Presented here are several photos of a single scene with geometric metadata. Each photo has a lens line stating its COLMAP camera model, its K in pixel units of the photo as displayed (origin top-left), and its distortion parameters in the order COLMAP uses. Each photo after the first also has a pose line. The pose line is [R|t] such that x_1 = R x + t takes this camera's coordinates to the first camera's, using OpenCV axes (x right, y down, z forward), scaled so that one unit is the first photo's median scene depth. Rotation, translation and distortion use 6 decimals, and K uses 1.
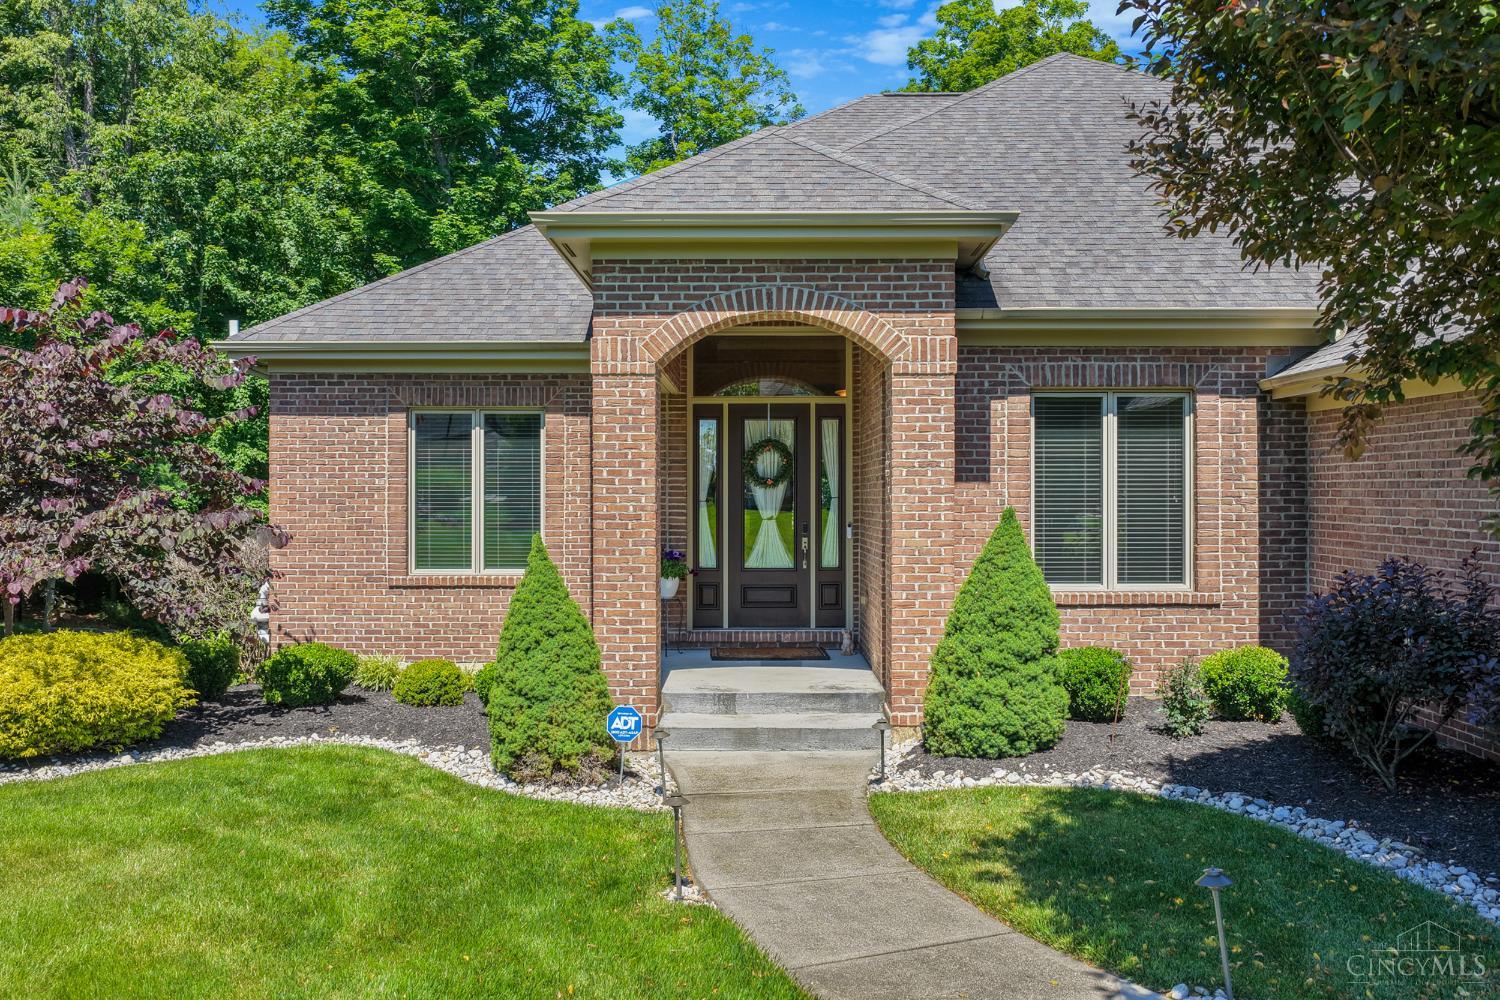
lens RADIAL K [[1246.9, 0, 751.1], [0, 1246.9, 495.9], [0, 0, 1]] dist [0.004532, -0.002010]
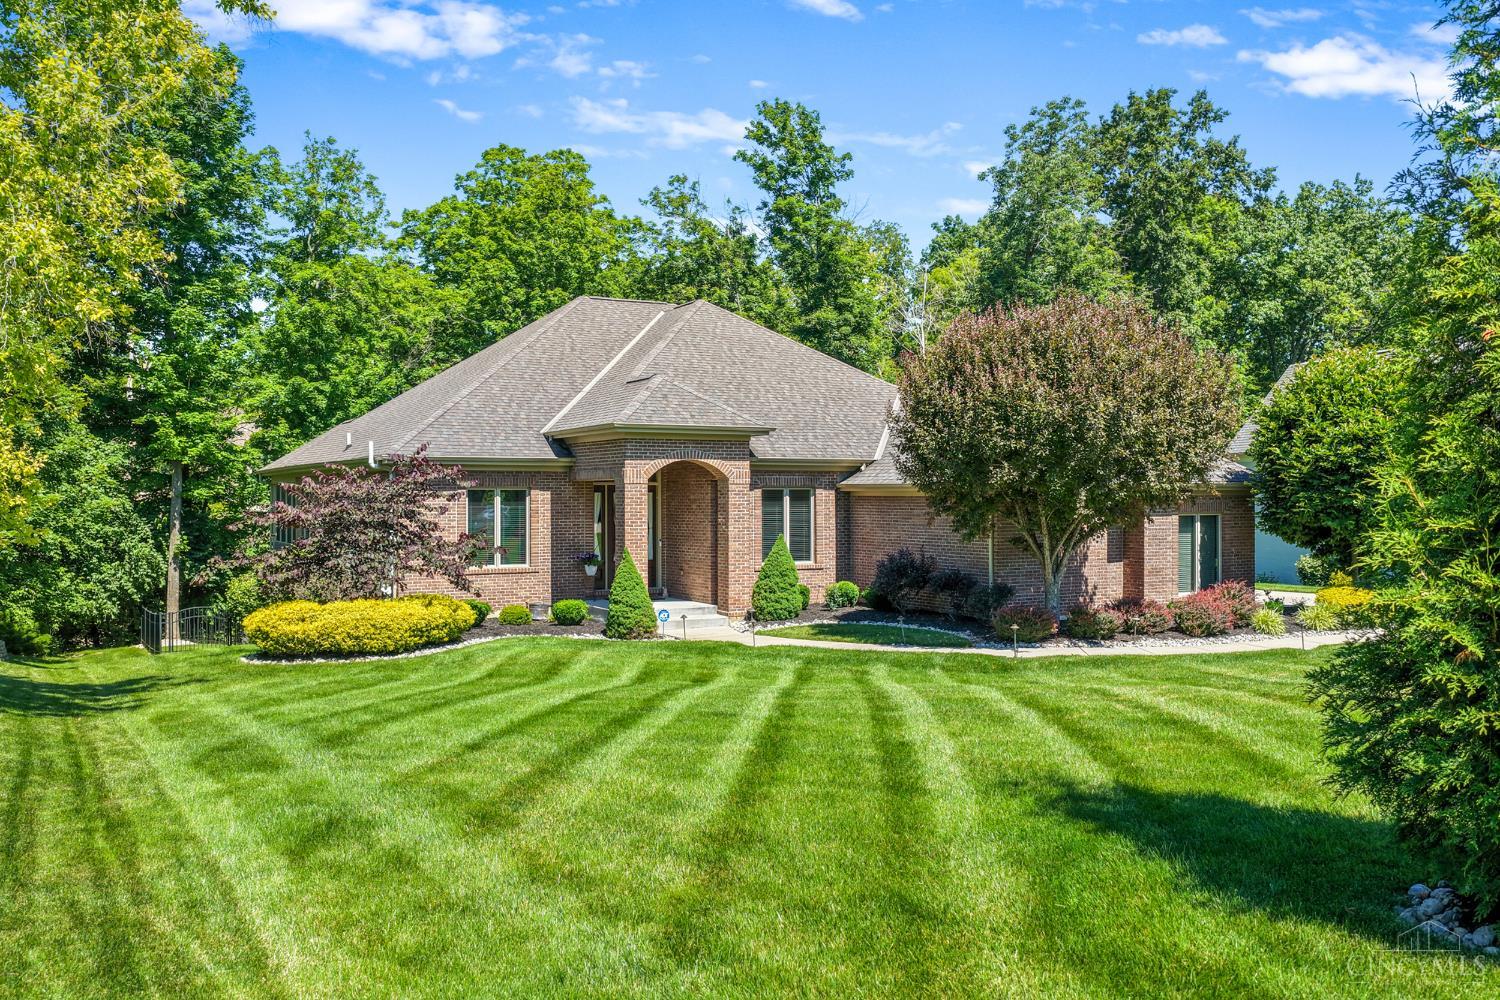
lens RADIAL K [[1246.9, 0, 749.8], [0, 1246.9, 501.2], [0, 0, 1]] dist [0.004532, -0.002010]
pose [[0.866065, -0.002799, 0.499923, -1.081640], [0.003081, 0.999995, 0.000262, -0.056463], [-0.499922, 0.001313, 0.866070, -1.212501]]
